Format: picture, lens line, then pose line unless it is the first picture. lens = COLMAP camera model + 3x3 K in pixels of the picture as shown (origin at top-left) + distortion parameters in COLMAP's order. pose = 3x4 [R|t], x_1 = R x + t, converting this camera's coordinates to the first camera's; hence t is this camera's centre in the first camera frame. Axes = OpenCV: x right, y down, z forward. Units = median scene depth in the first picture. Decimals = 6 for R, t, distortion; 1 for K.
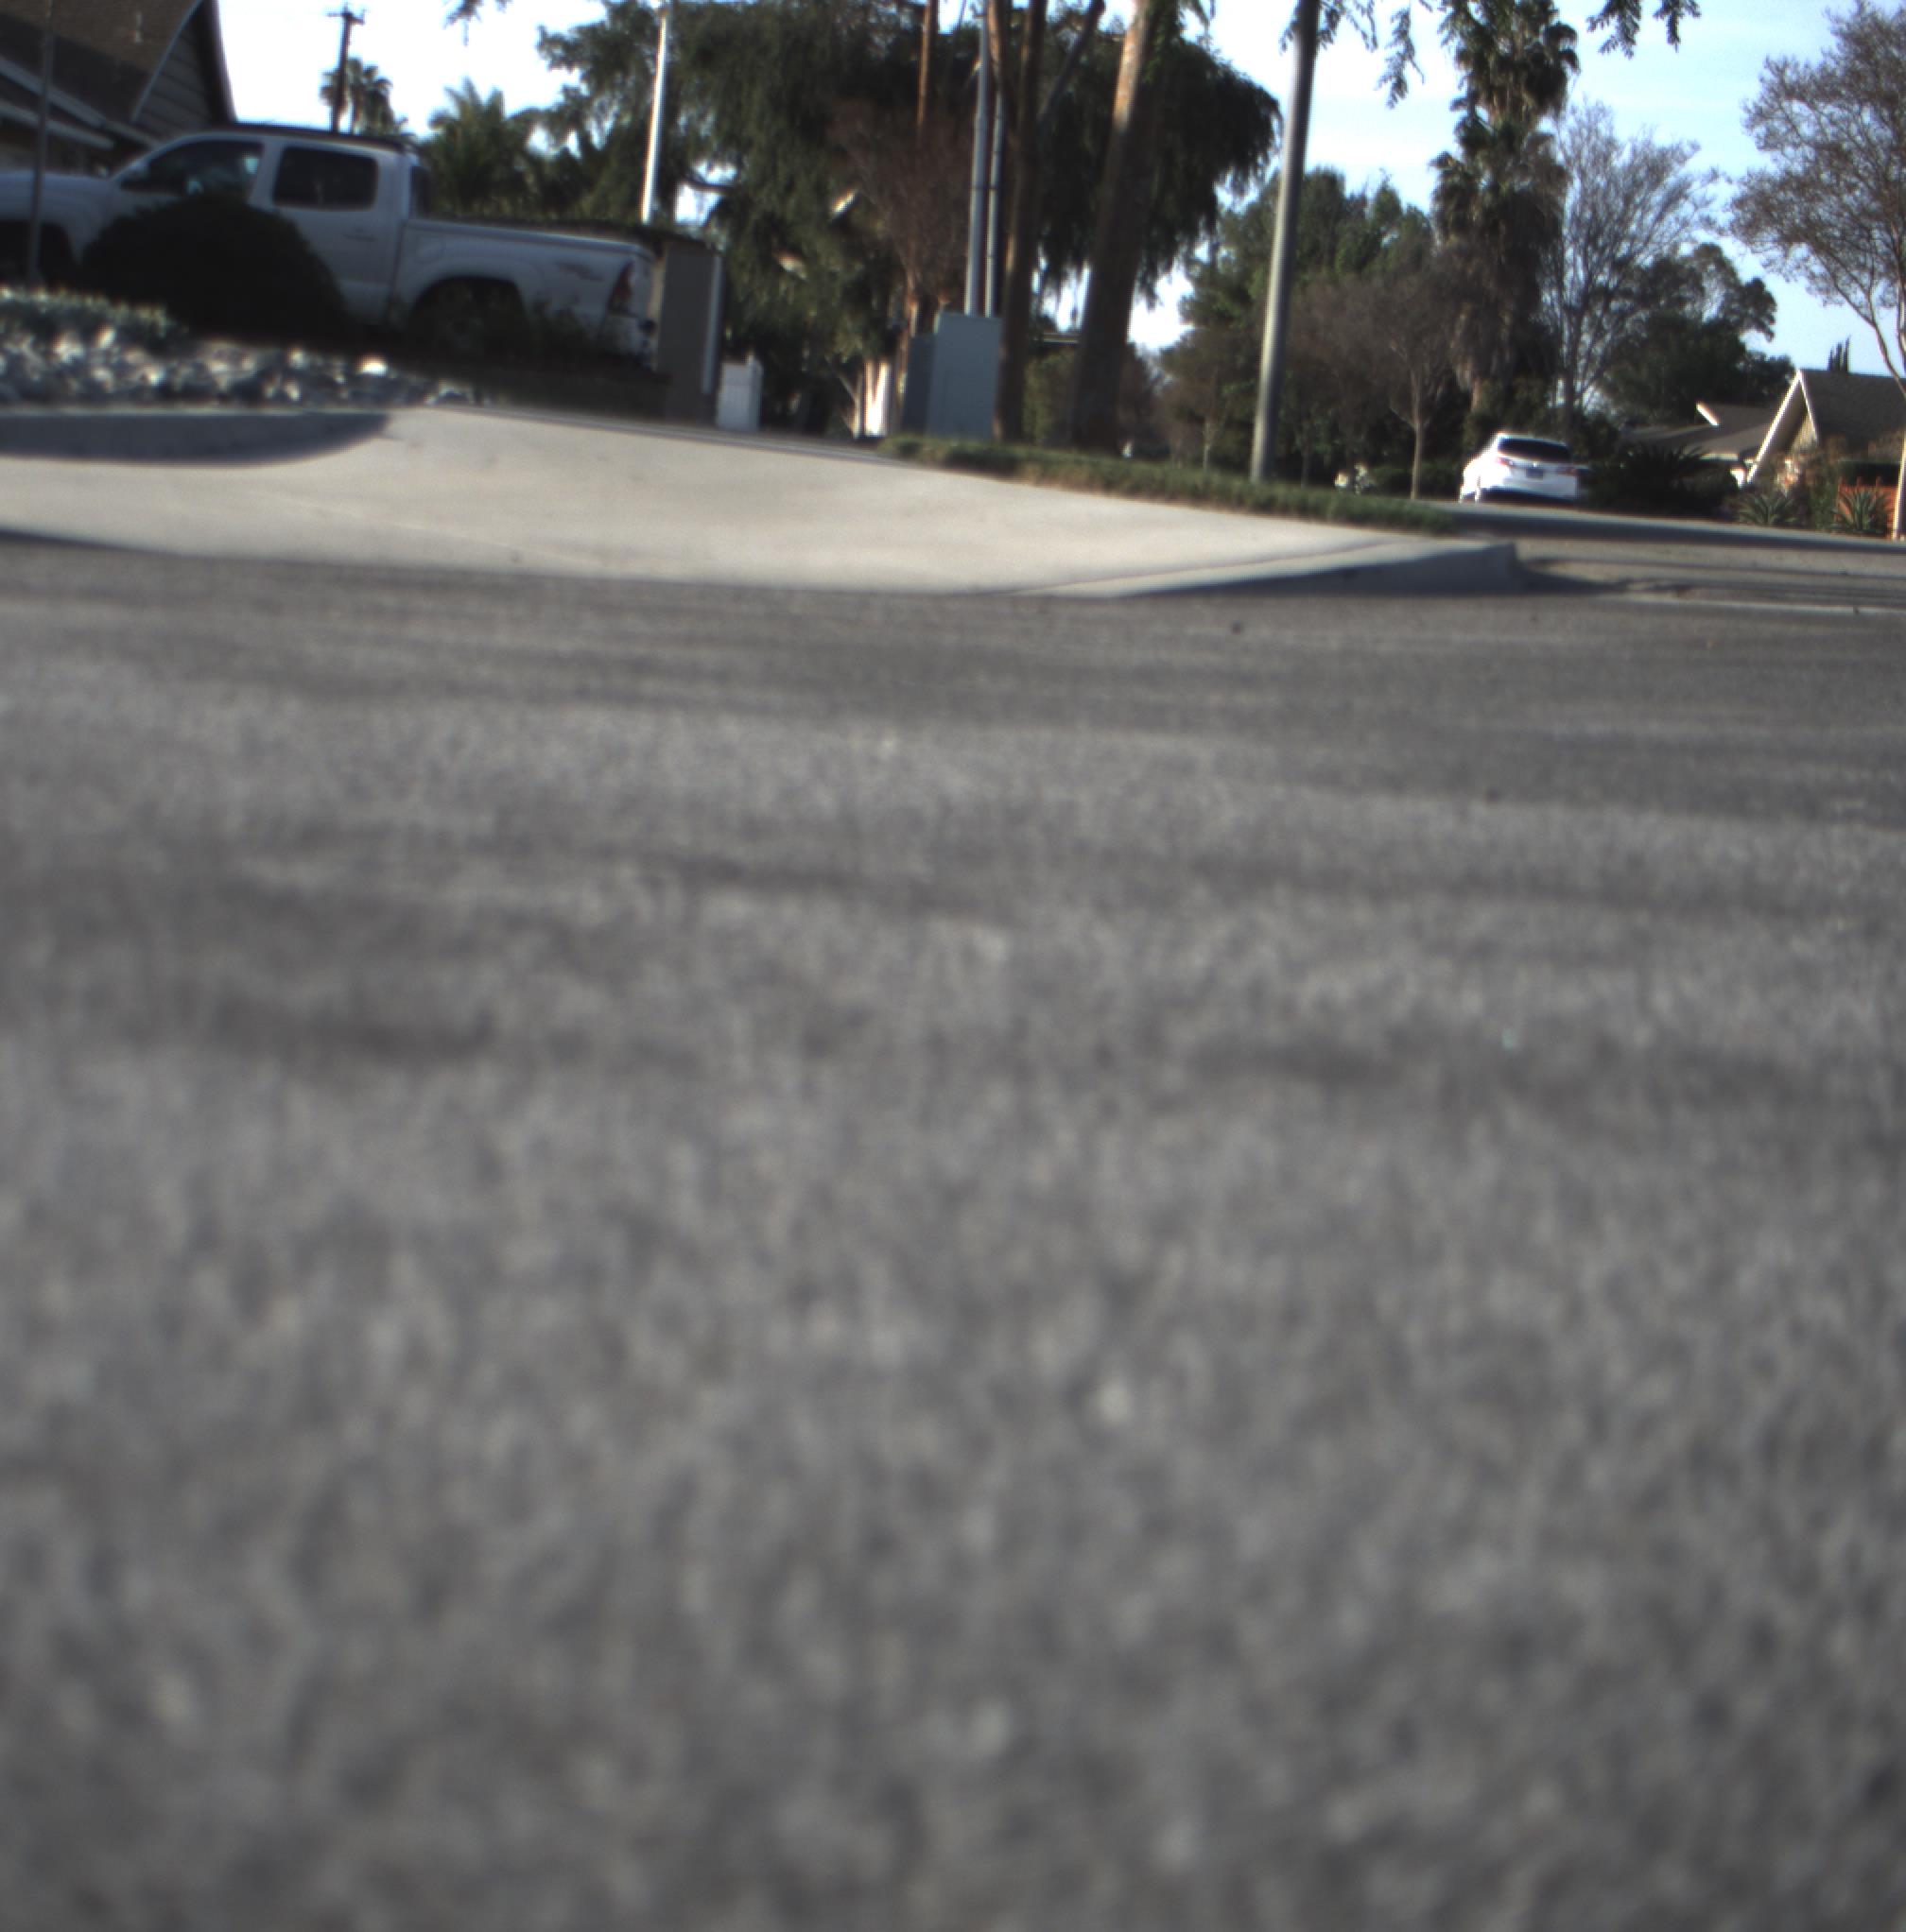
lens RADIAL K [[4414.3, 0, 724.8], [0, 4414.3, 958.8], [0, 0, 1]] dist [-0.165165, 0.920007]
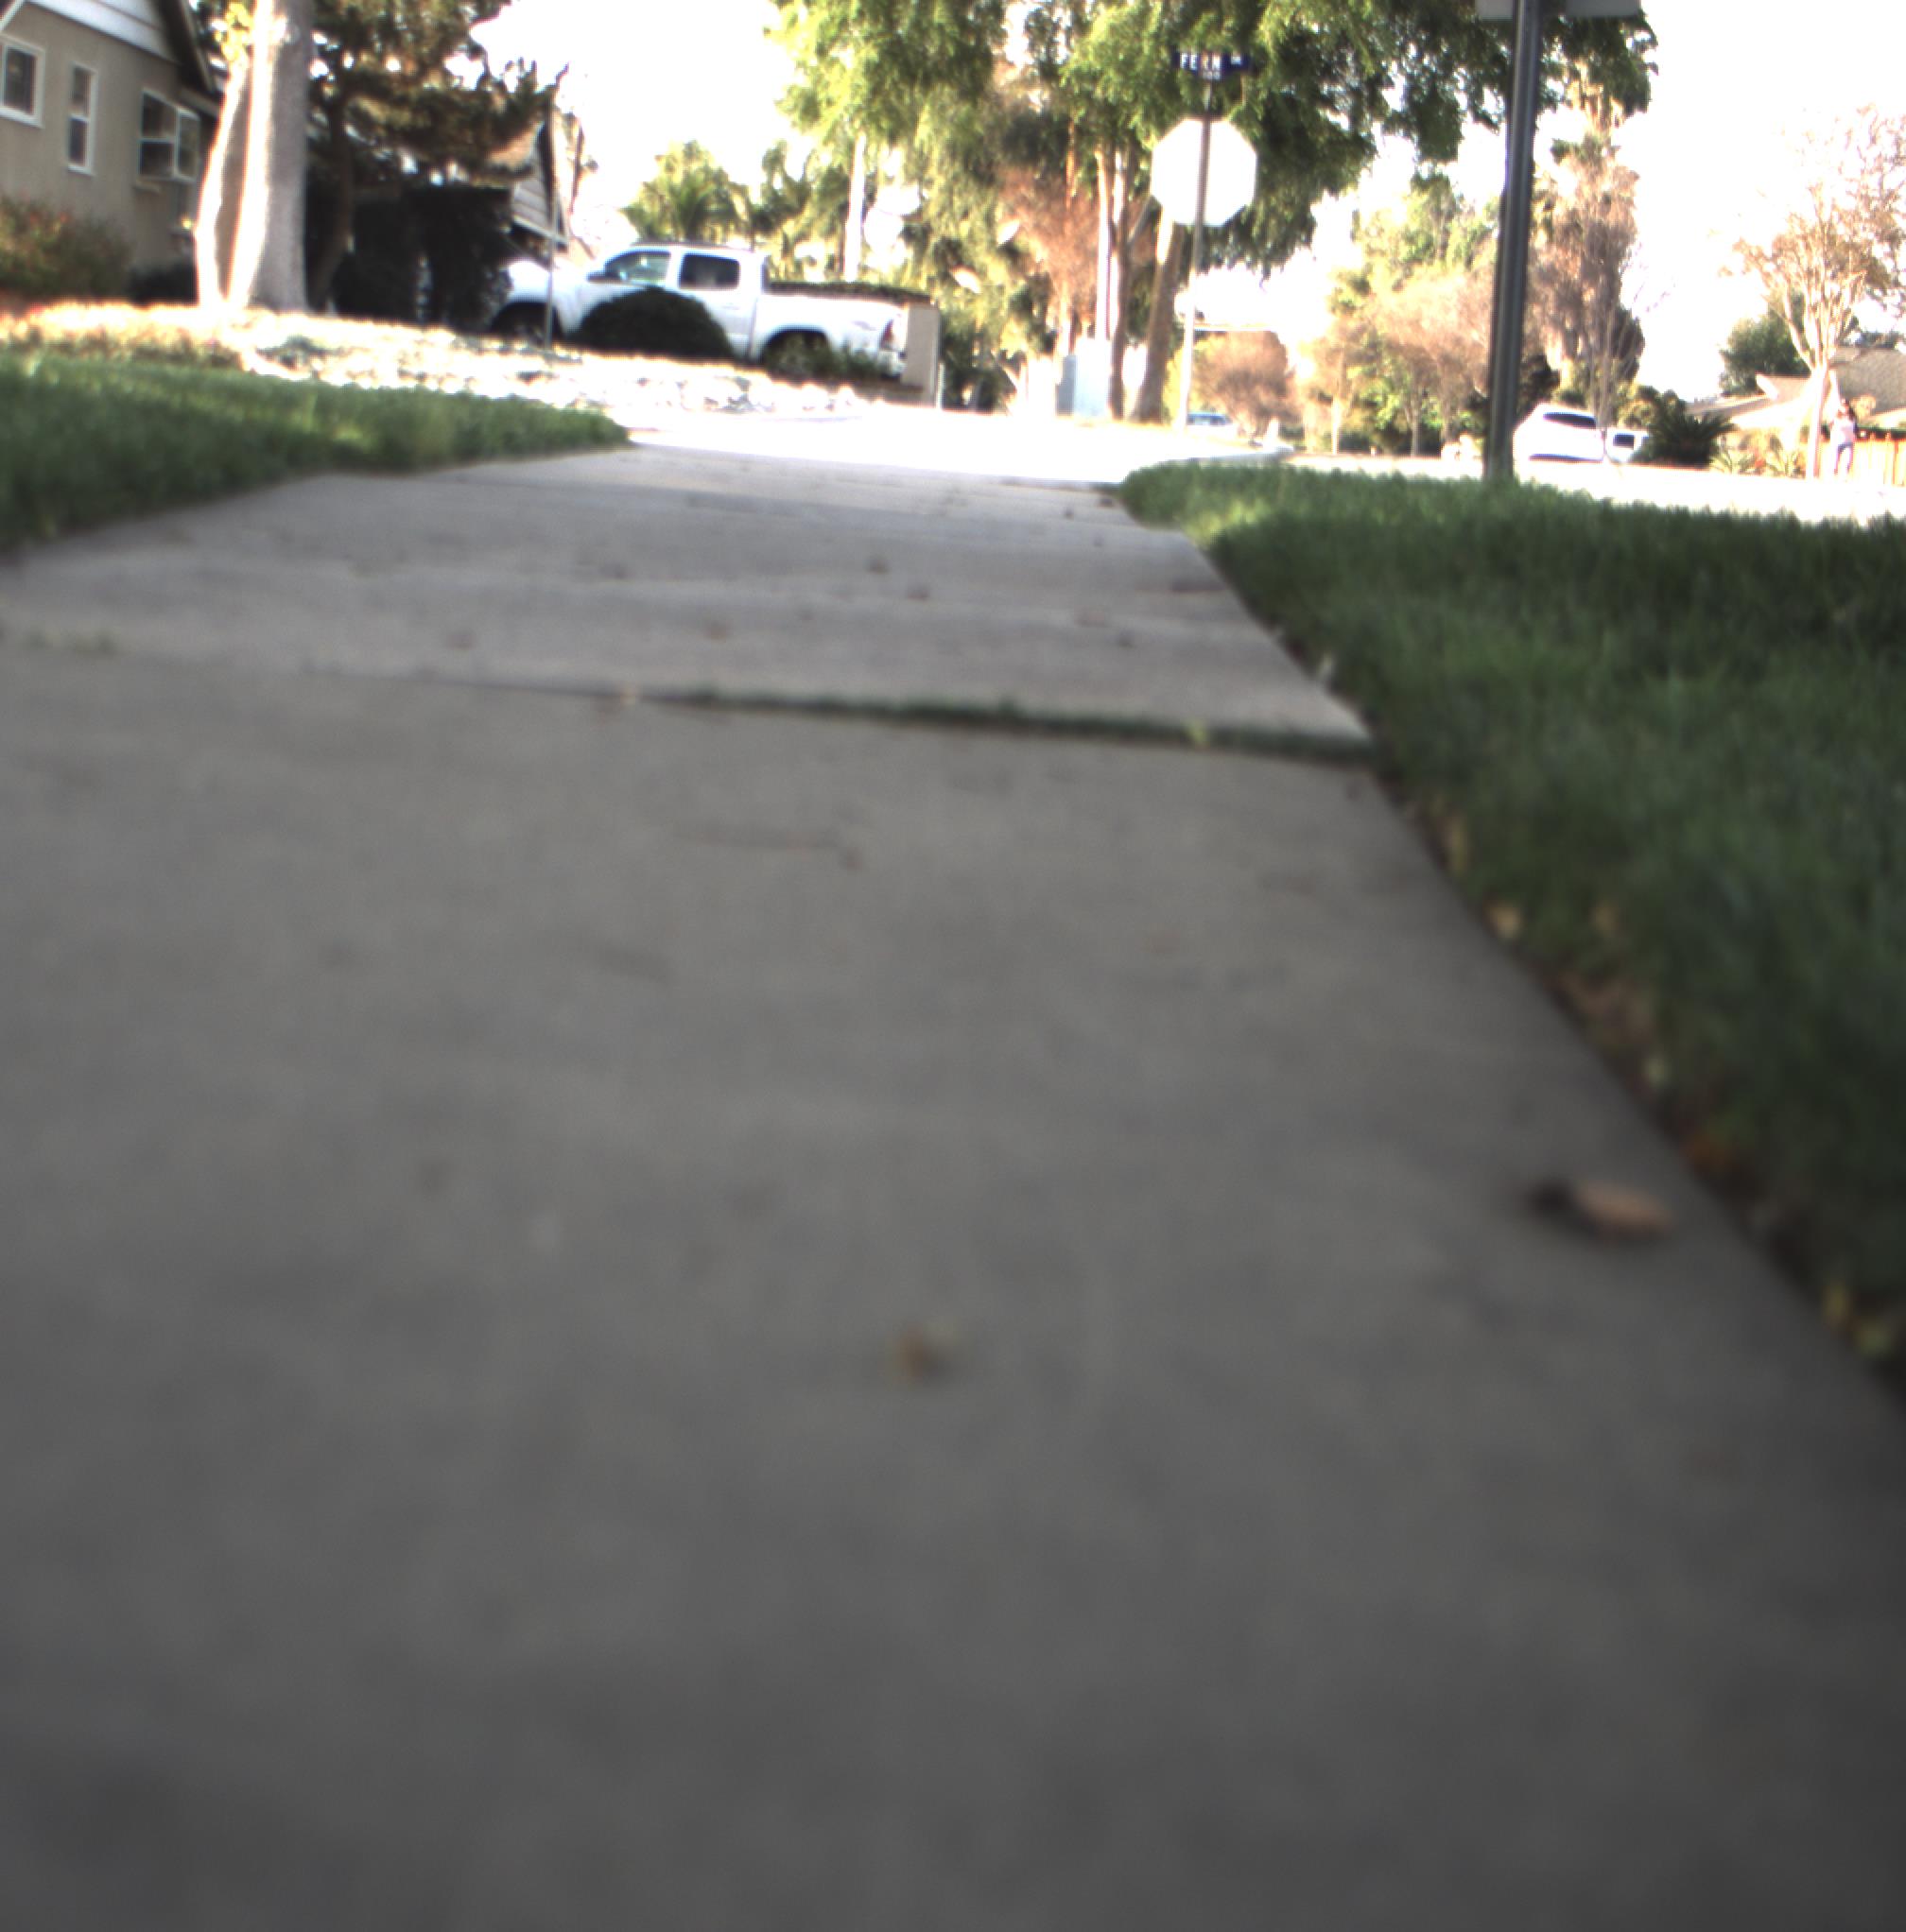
lens RADIAL K [[4414.3, 0, 724.8], [0, 4414.3, 958.8], [0, 0, 1]] dist [-0.165165, 0.920007]
pose [[0.999115, -0.016987, -0.038488, -0.007459], [0.017074, 0.999852, 0.001938, 0.024266], [0.038449, -0.002593, 0.999257, -0.202749]]
